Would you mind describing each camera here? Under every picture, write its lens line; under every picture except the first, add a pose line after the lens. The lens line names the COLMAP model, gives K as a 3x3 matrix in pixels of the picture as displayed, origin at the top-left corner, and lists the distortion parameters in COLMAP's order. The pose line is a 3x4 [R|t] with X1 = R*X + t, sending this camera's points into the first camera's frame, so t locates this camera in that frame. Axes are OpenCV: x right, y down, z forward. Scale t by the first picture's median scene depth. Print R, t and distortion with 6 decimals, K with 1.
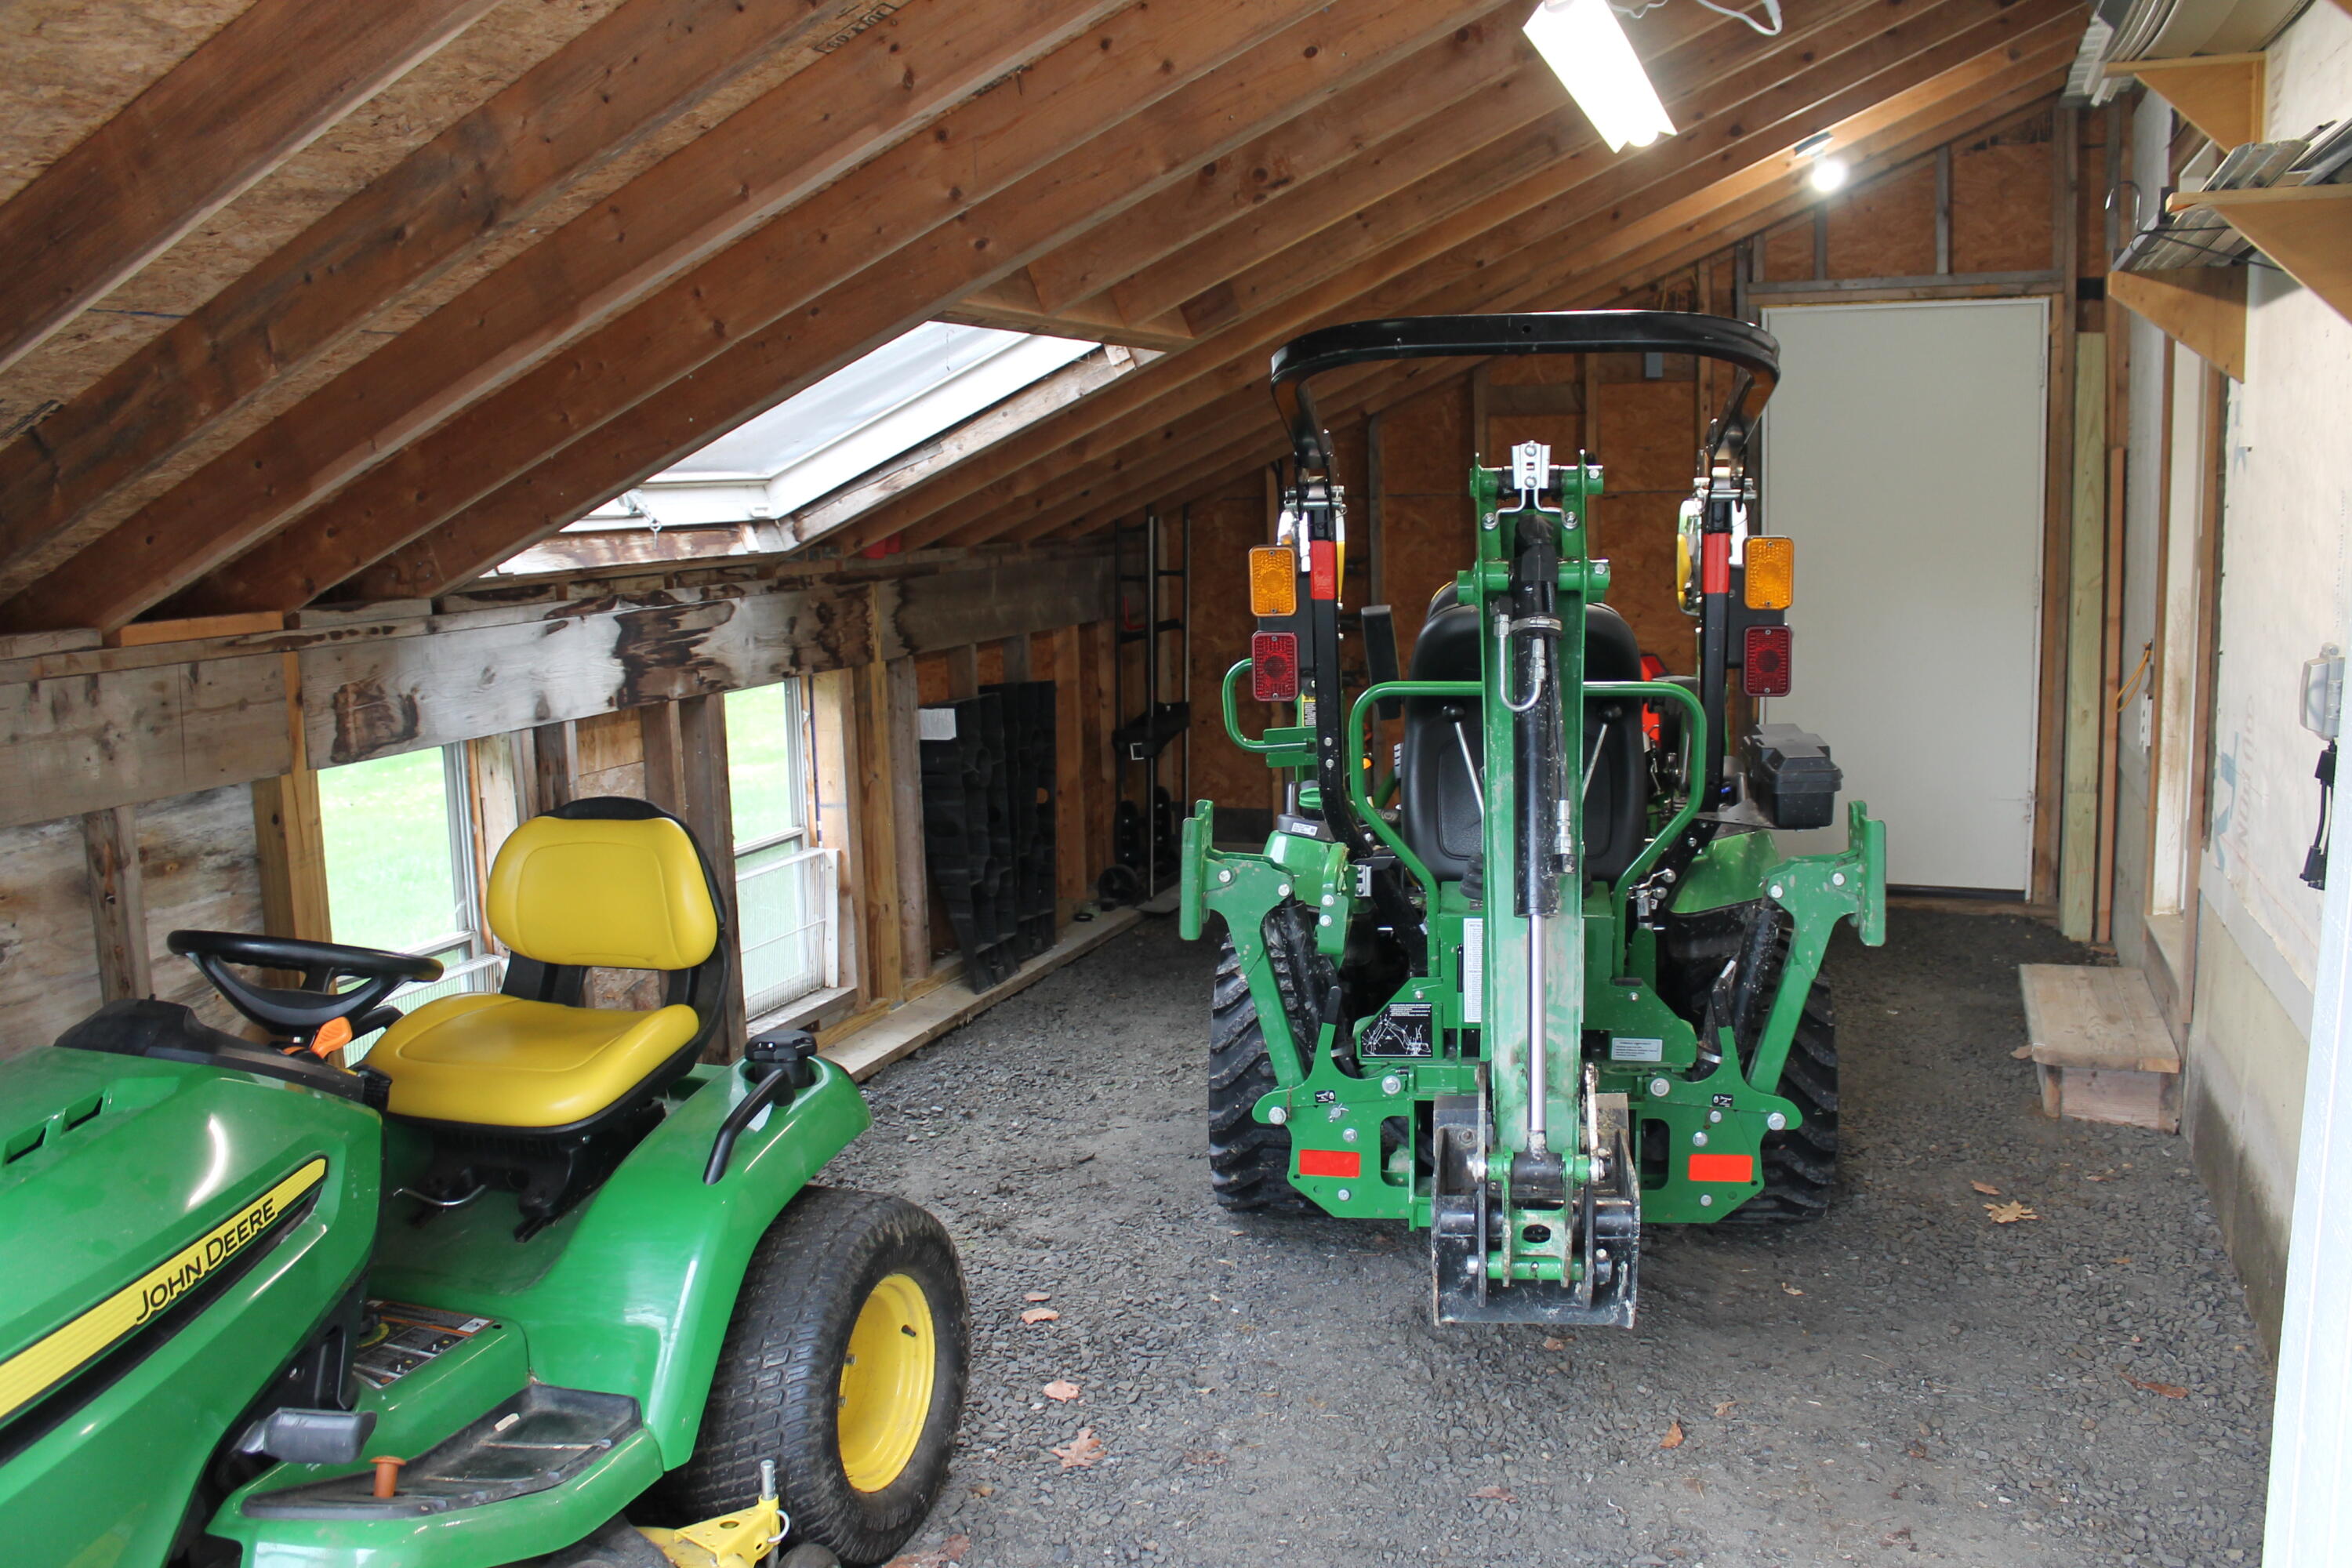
lens RADIAL K [[1982.3, 0, 1177.7], [0, 1982.3, 778.6], [0, 0, 1]] dist [-0.006554, -0.001751]
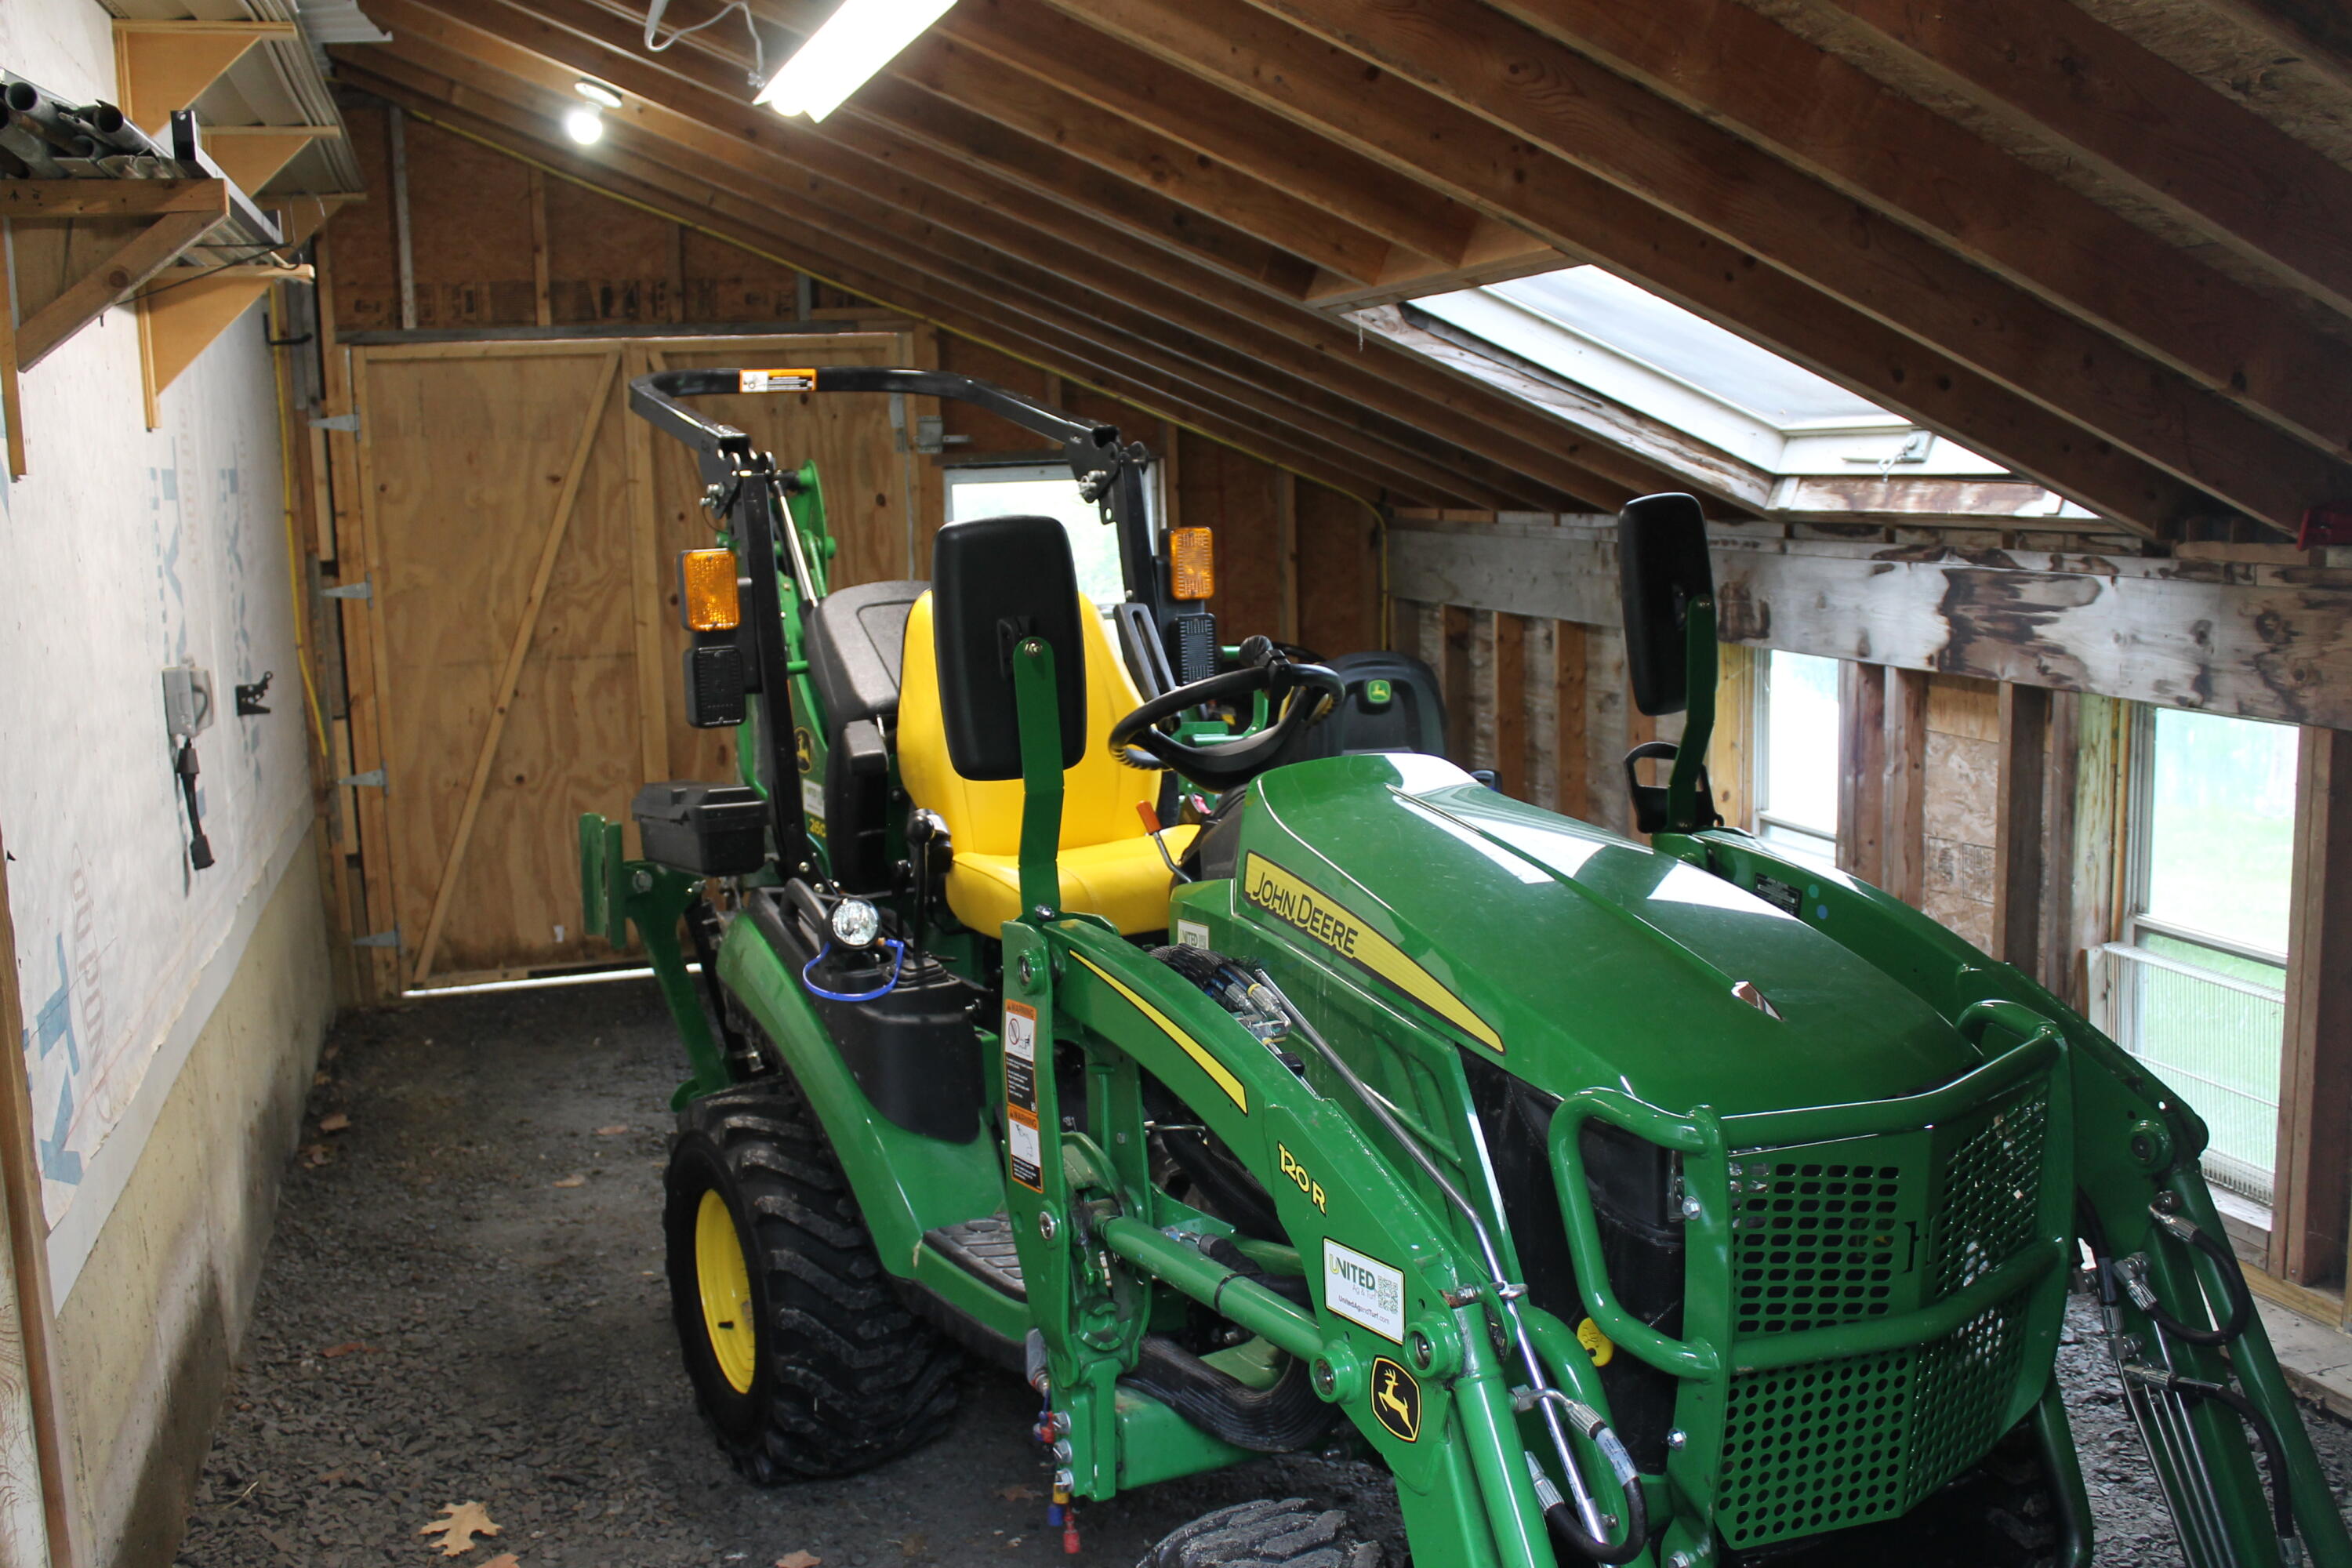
lens RADIAL K [[2190.5, 0, 1175.8], [0, 2190.5, 783.8], [0, 0, 1]] dist [0.002882, 0.000000]
pose [[-0.773834, 0.139659, -0.617799, 0.620206], [-0.052287, 0.957973, 0.282052, -0.251085], [0.631226, 0.250564, -0.734010, 1.528264]]
